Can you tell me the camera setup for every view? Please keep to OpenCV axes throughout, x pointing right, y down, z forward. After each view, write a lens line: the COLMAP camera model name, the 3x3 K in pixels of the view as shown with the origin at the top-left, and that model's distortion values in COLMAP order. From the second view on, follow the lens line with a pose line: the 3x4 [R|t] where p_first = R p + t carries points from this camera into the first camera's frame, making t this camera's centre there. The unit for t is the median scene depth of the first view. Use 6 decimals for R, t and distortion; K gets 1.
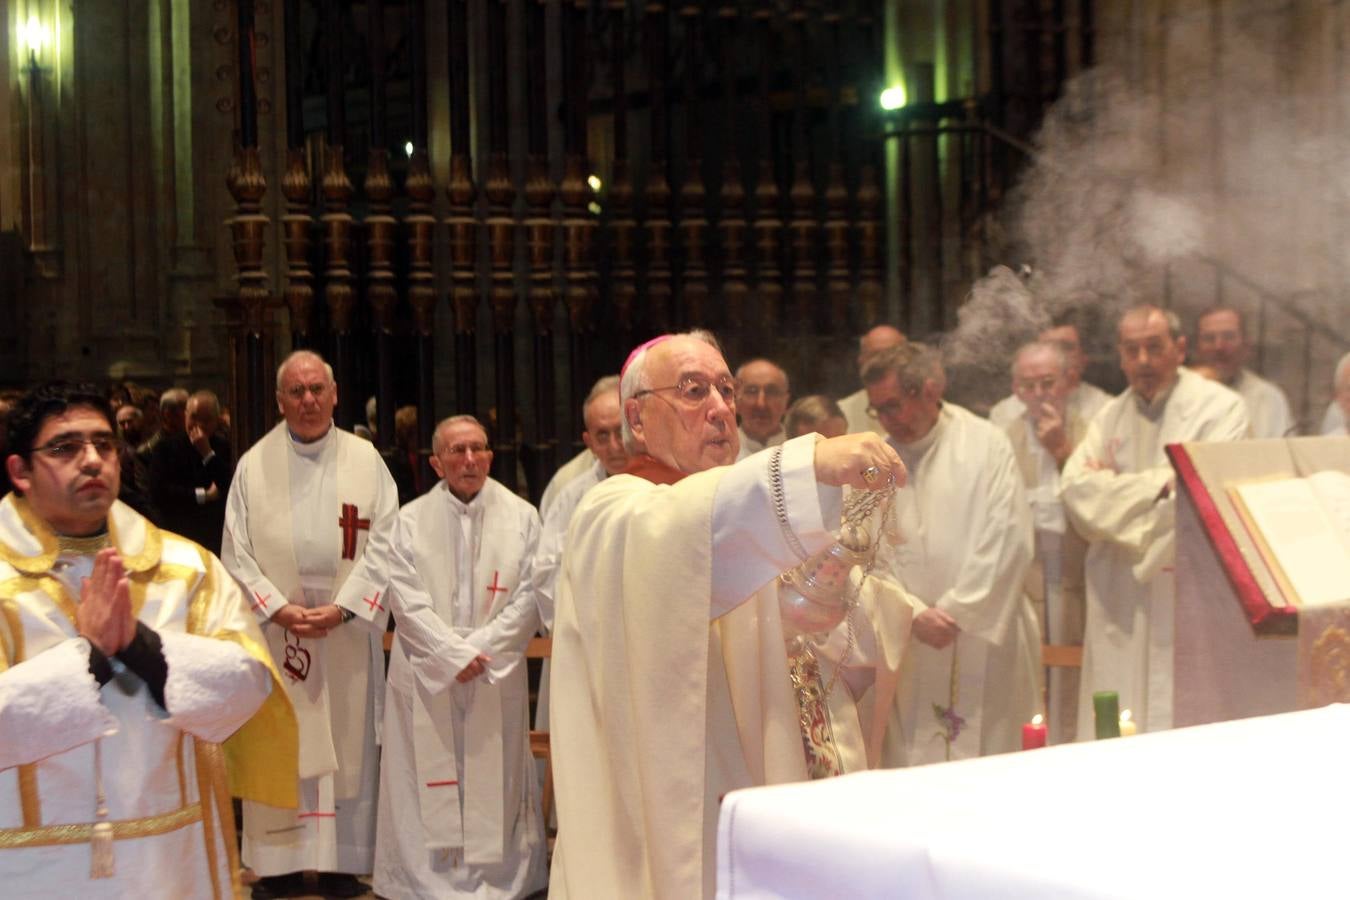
lens RADIAL K [[2723.3, 0, 636.4], [0, 2723.3, 451.4], [0, 0, 1]] dist [-0.083692, 0.475530]
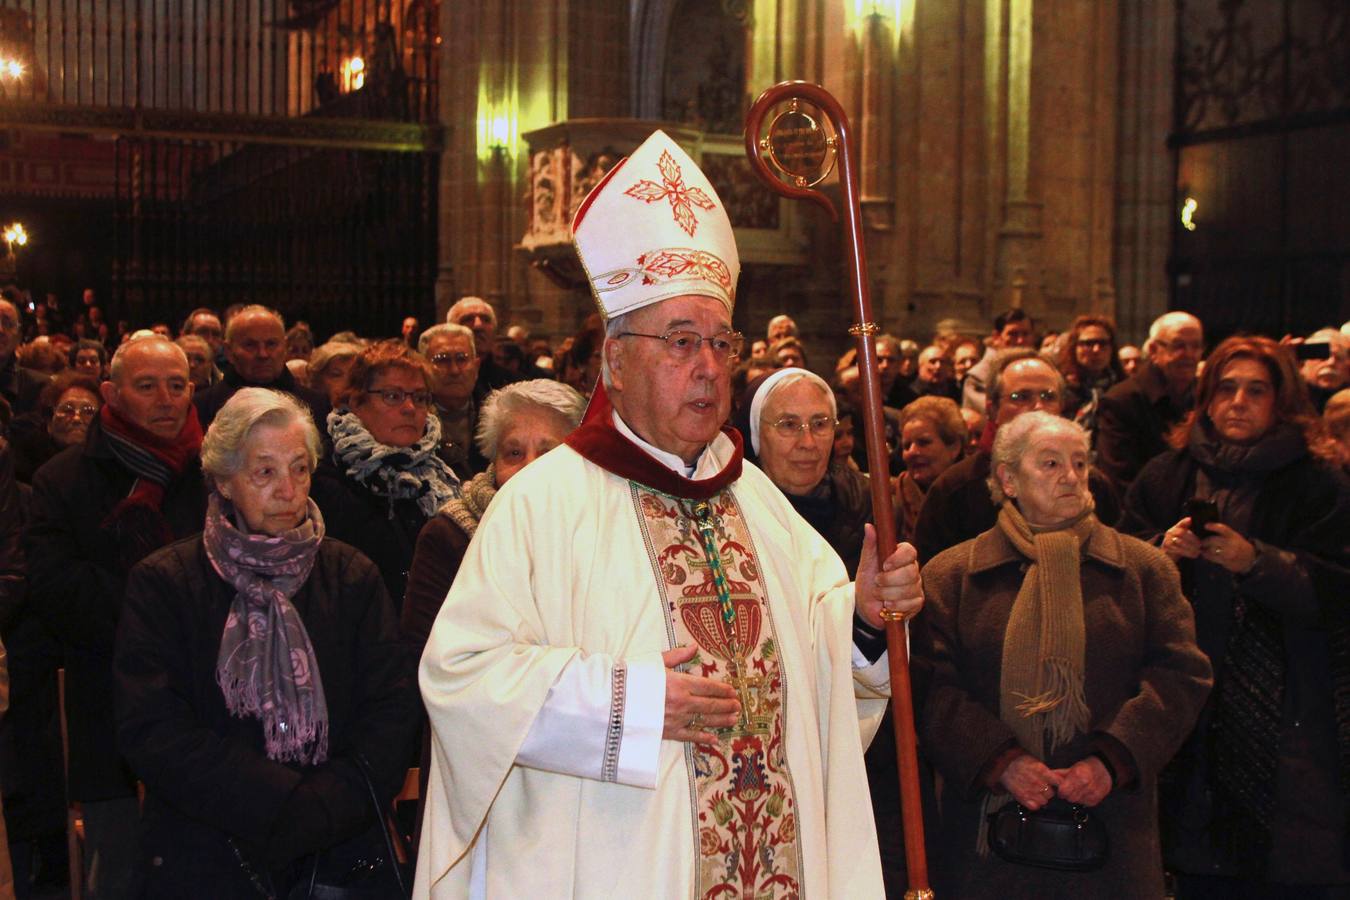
lens RADIAL K [[1751.7, 0, 652.4], [0, 1751.7, 452.0], [0, 0, 1]] dist [-0.104640, 0.109053]
pose [[0.983708, 0.044745, -0.174114, -0.423401], [-0.042157, 0.998939, 0.018539, 0.016707], [0.174759, -0.010897, 0.984551, 0.851339]]
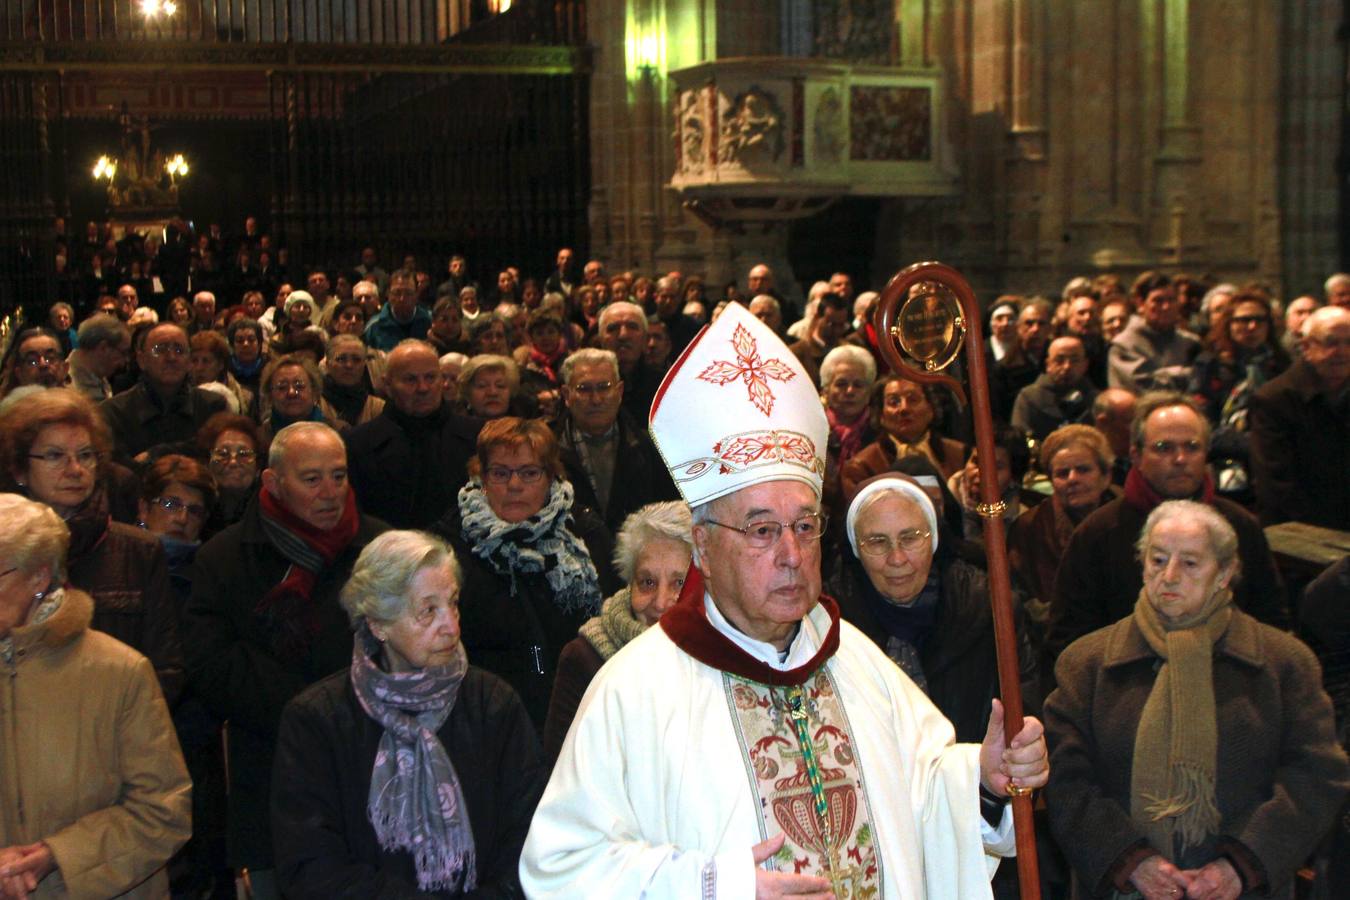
lens RADIAL K [[1751.7, 0, 652.4], [0, 1751.7, 452.0], [0, 0, 1]] dist [-0.104640, 0.109053]
pose [[0.964554, 0.037839, -0.261159, -0.418530], [-0.016352, 0.996334, 0.083965, -0.025057], [0.263379, -0.076719, 0.961637, 0.848253]]
